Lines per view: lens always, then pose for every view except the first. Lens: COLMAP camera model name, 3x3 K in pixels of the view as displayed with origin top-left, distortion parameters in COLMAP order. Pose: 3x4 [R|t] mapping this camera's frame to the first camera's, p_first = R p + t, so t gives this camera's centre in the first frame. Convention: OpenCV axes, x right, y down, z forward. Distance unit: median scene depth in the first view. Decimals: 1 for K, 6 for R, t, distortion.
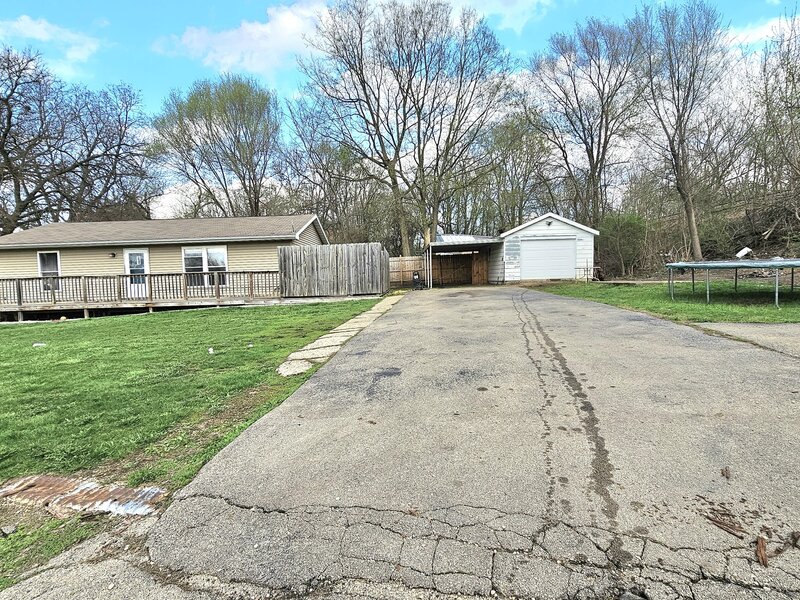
lens RADIAL K [[437.5, 0, 401.5], [0, 437.5, 301.3], [0, 0, 1]] dist [-0.004181, 0.000516]
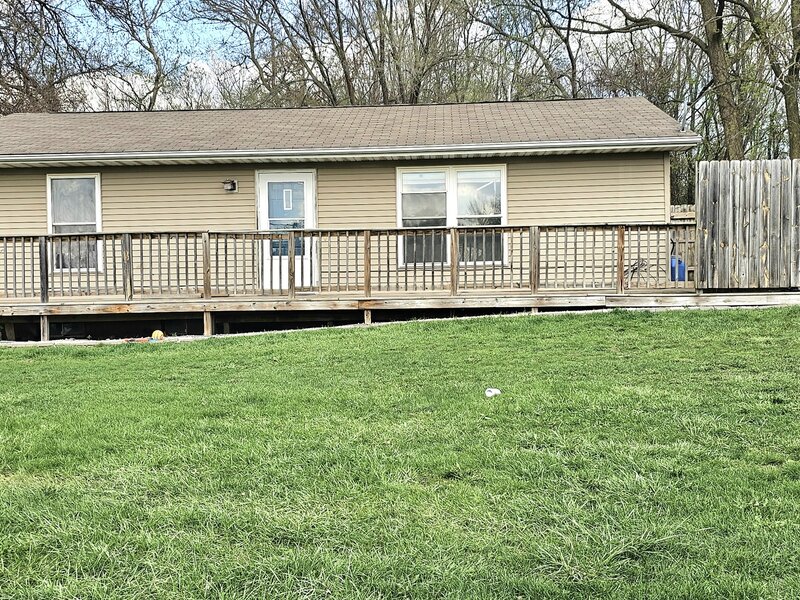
lens RADIAL K [[933.0, 0, 400.0], [0, 933.0, 300.0], [0, 0, 1]] dist [0.091262, -0.008425]
pose [[0.998670, 0.013669, -0.049713, -0.452730], [-0.014837, 0.999620, -0.023212, 0.021513], [0.049377, 0.023919, 0.998494, 0.117136]]
